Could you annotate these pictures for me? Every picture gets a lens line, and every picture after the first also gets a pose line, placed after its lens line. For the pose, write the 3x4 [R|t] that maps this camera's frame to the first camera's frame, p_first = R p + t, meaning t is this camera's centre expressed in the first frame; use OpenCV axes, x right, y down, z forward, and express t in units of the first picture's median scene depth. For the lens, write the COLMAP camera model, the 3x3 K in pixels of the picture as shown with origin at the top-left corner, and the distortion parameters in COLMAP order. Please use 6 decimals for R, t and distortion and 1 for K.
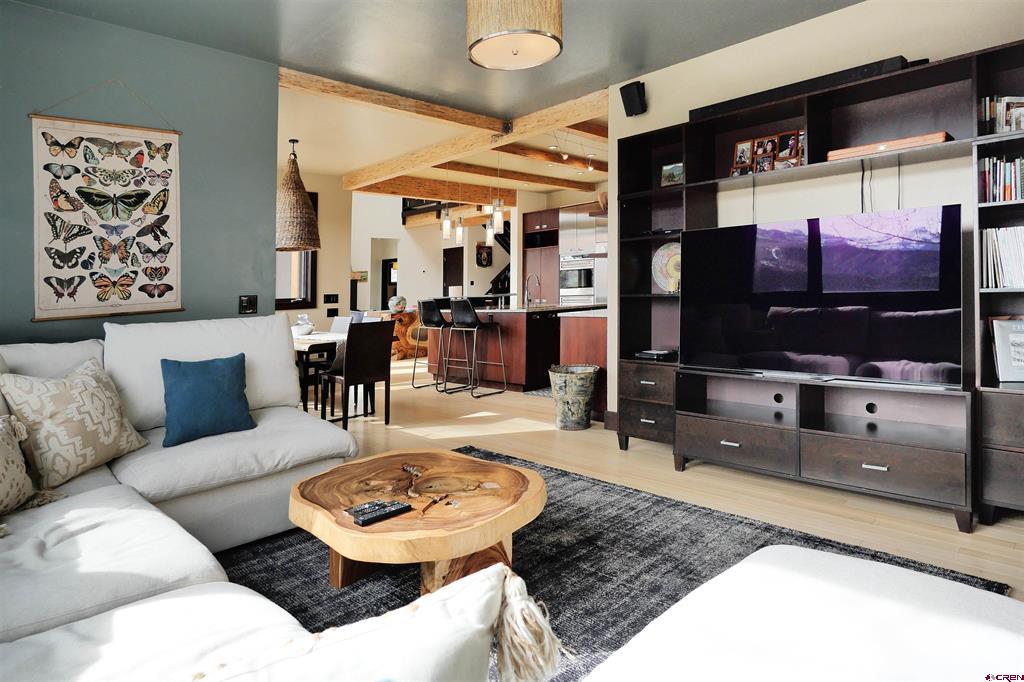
lens RADIAL K [[591.5, 0, 512.0], [0, 591.5, 292.3], [0, 0, 1]] dist [-0.005784, -0.000404]
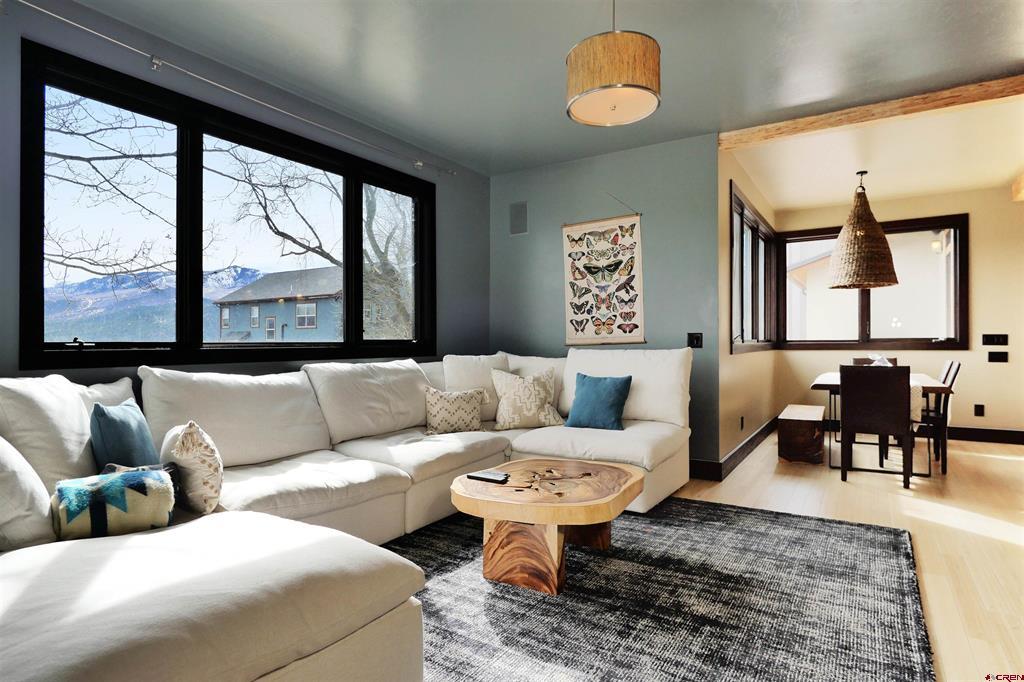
lens RADIAL K [[556.4, 0, 512.0], [0, 556.4, 341.0], [0, 0, 1]] dist [-0.003928, -0.000403]
pose [[0.233150, 0.033093, -0.971877, 0.687335], [-0.009109, 0.999451, 0.031847, -0.013066], [0.972398, 0.001428, 0.233324, 0.429968]]
